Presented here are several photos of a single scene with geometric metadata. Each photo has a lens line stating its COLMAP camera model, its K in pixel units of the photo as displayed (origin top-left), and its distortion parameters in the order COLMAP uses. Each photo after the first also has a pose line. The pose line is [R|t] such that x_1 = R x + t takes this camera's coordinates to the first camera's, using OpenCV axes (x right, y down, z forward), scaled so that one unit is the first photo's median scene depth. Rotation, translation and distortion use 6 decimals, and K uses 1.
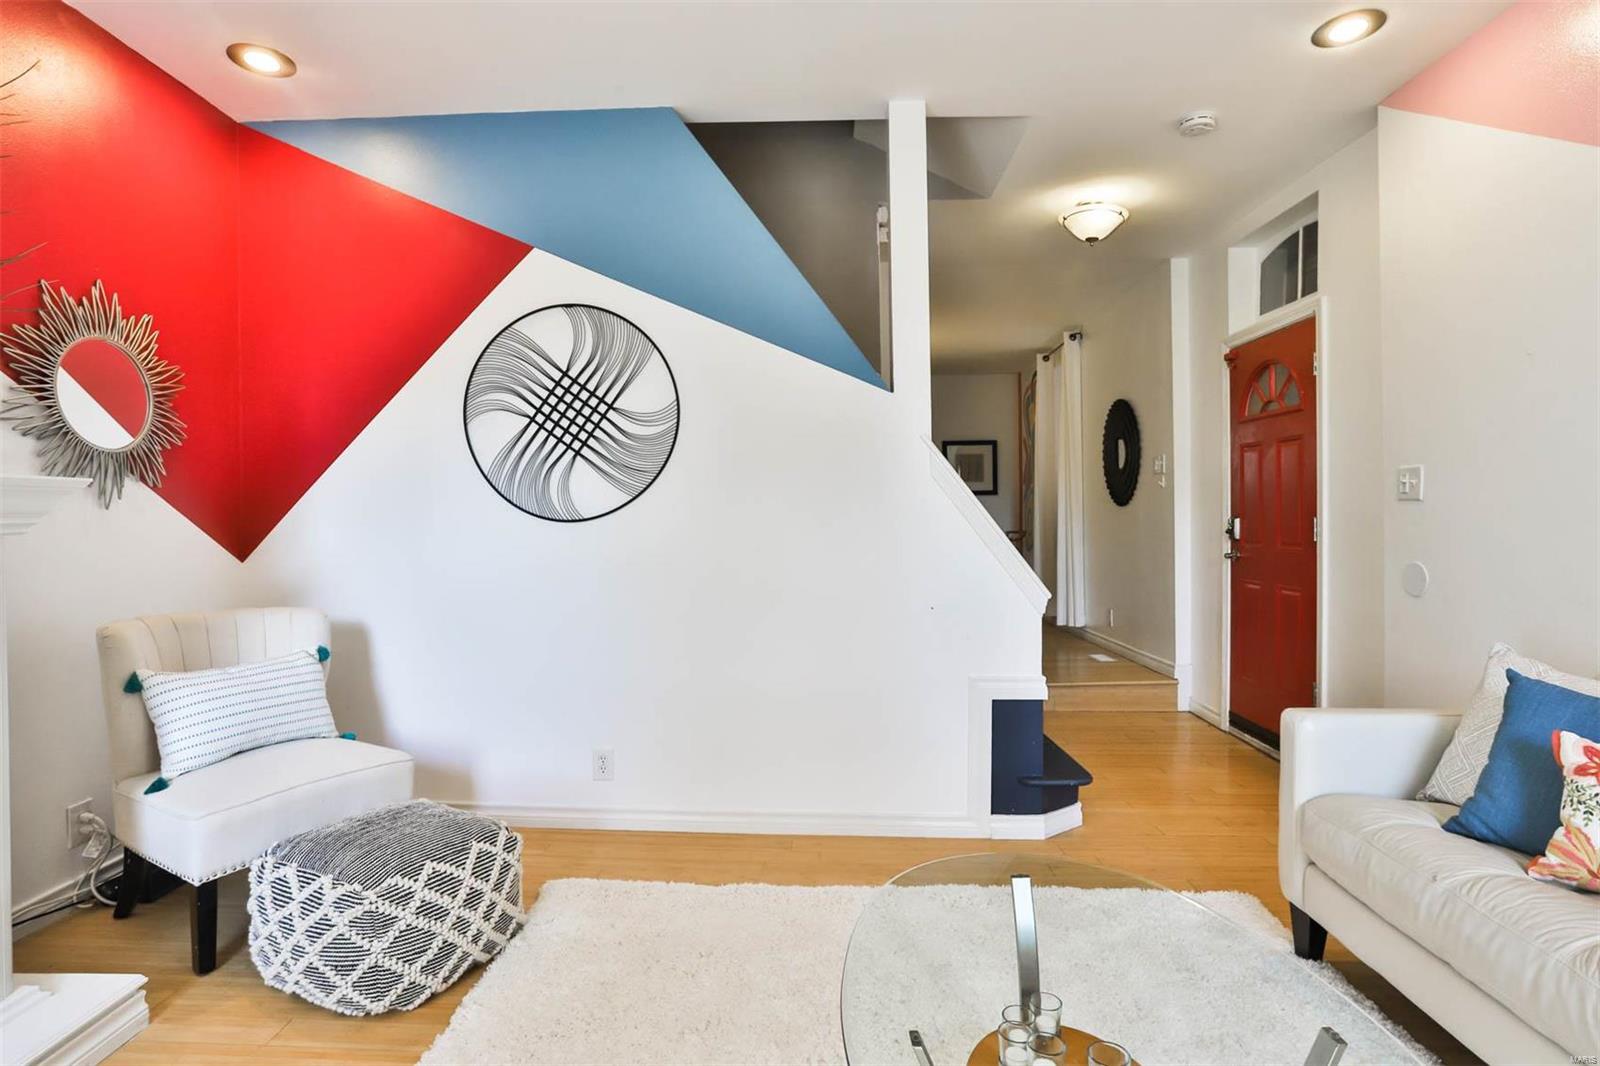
lens RADIAL K [[819.2, 0, 796.0], [0, 819.2, 528.5], [0, 0, 1]] dist [-0.037529, 0.019824]
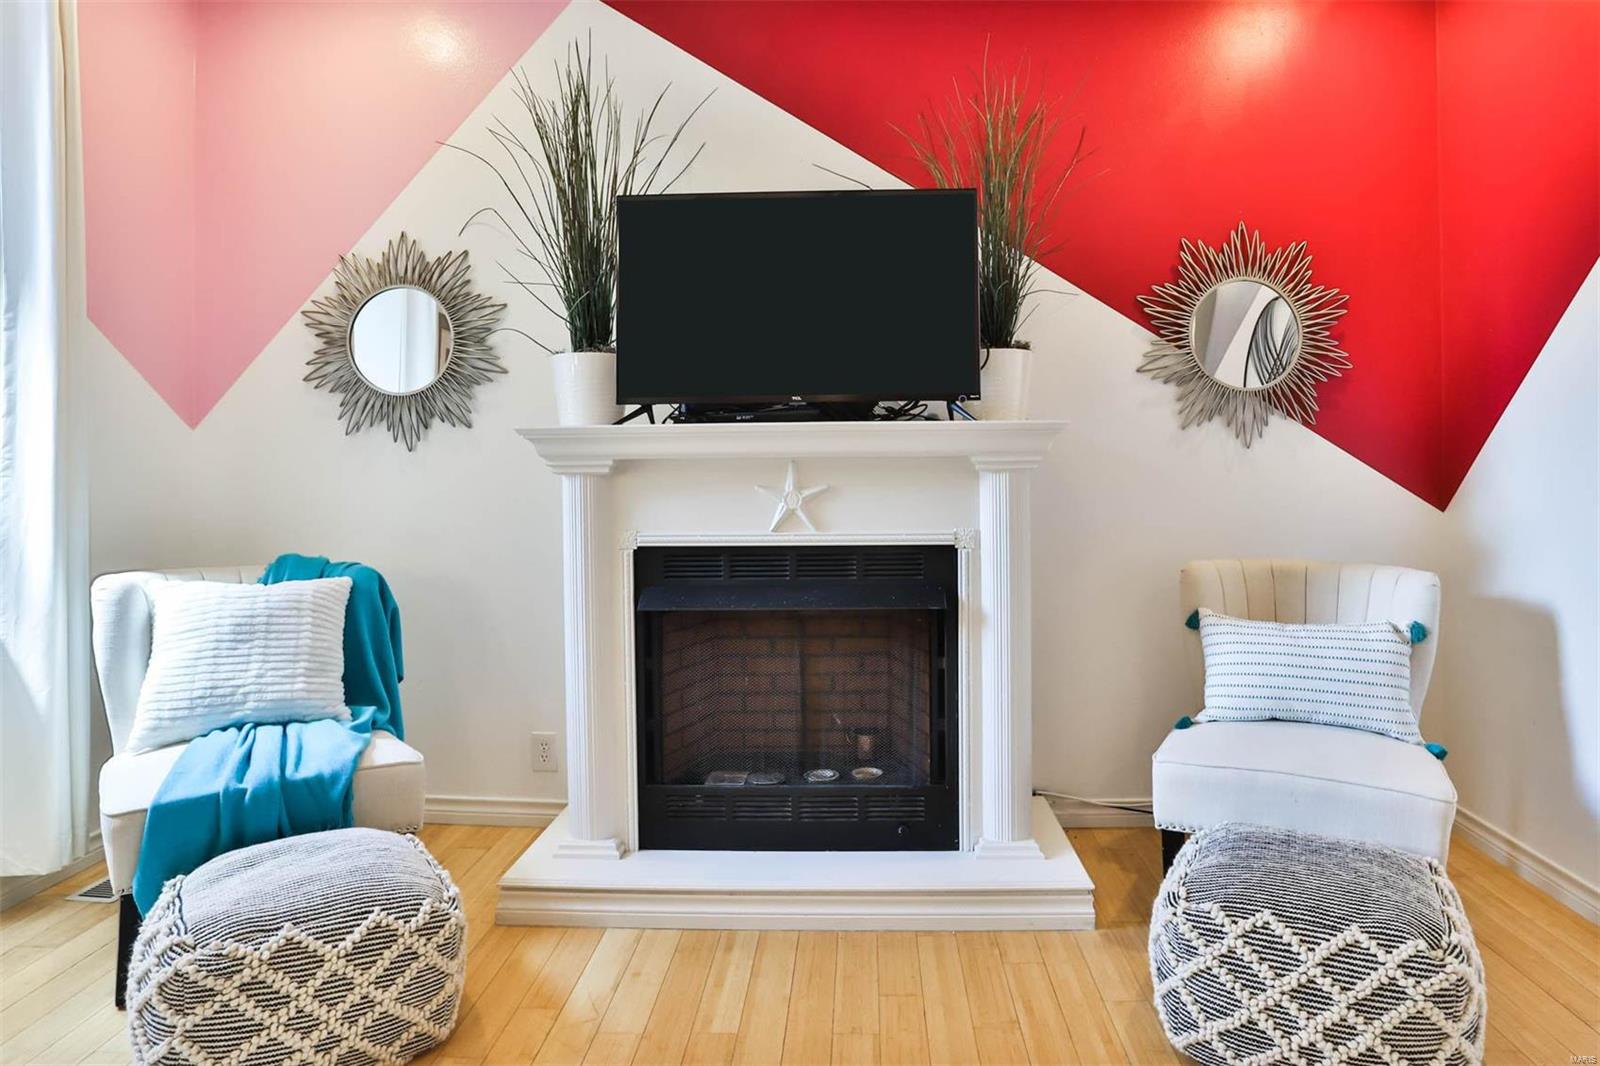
lens RADIAL K [[963.6, 0, 828.9], [0, 963.6, 489.9], [0, 0, 1]] dist [-0.039149, 0.009075]
pose [[-0.005572, 0.022000, -0.999742, 0.374151], [-0.008398, 0.999722, 0.022047, 0.006681], [0.999949, 0.008519, -0.005385, 0.540382]]
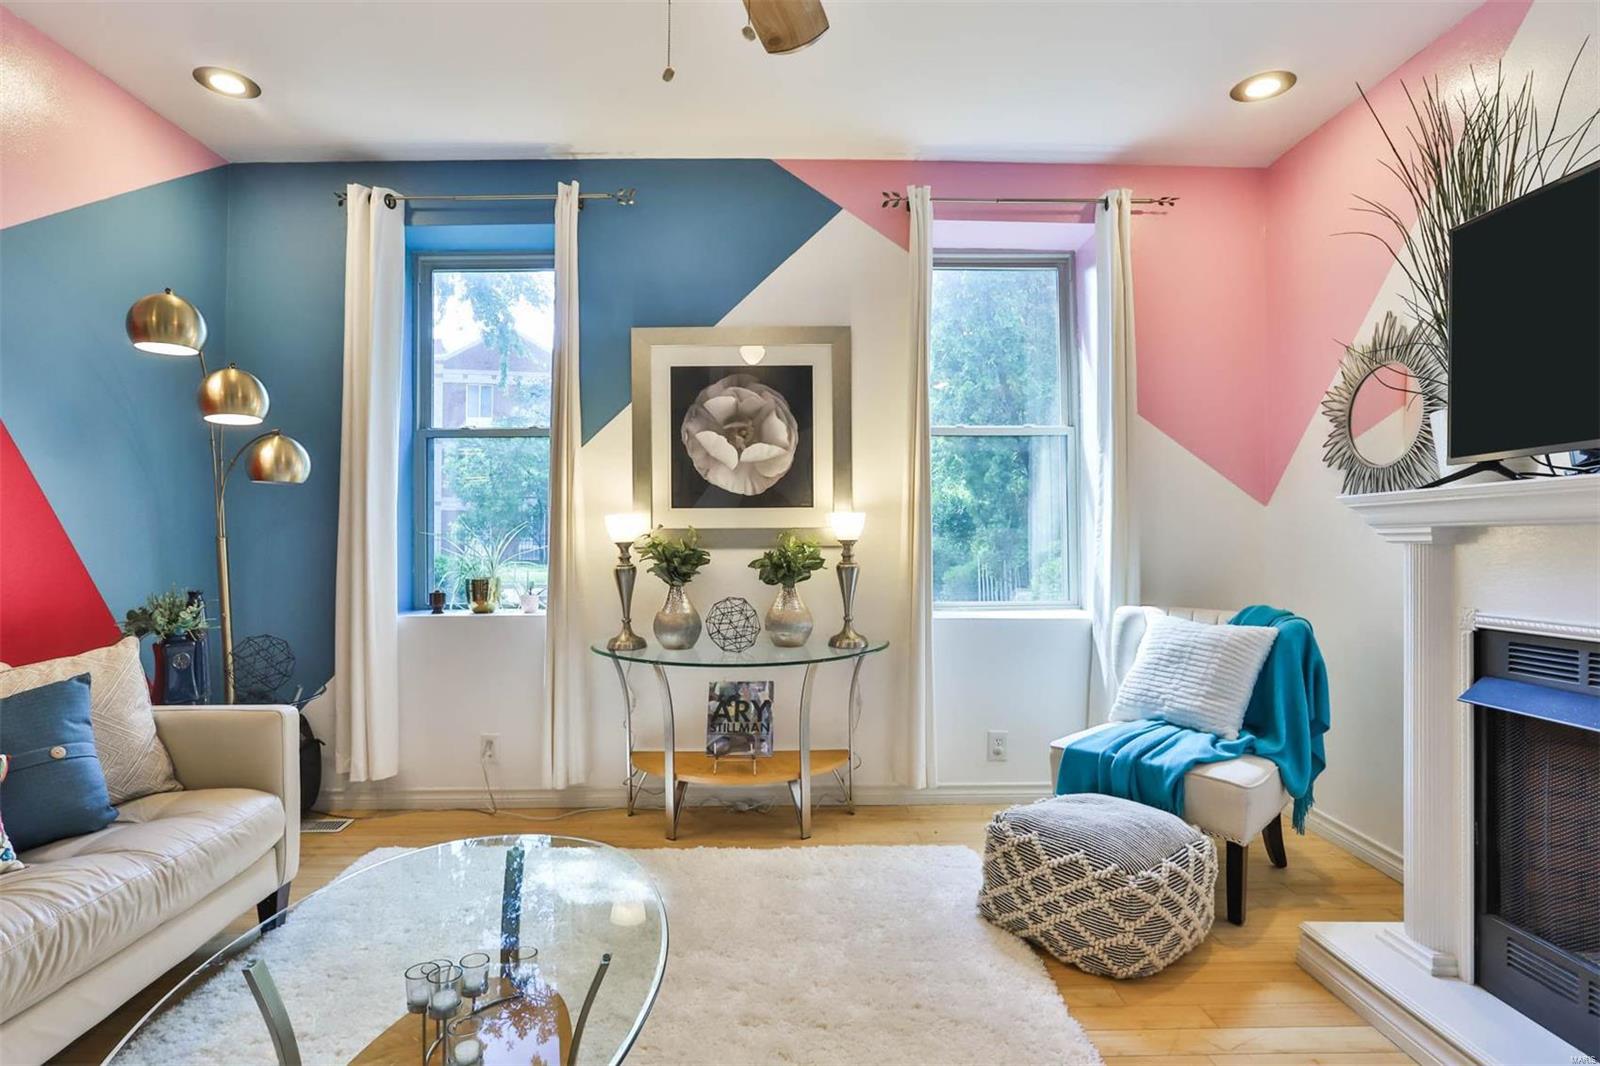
lens RADIAL K [[819.2, 0, 783.7], [0, 819.2, 538.2], [0, 0, 1]] dist [-0.037529, 0.019824]
pose [[-0.999655, 0.007282, -0.025249, -0.046255], [0.007086, 0.999944, 0.007835, -0.000920], [0.025305, 0.007654, -0.999650, 1.118087]]
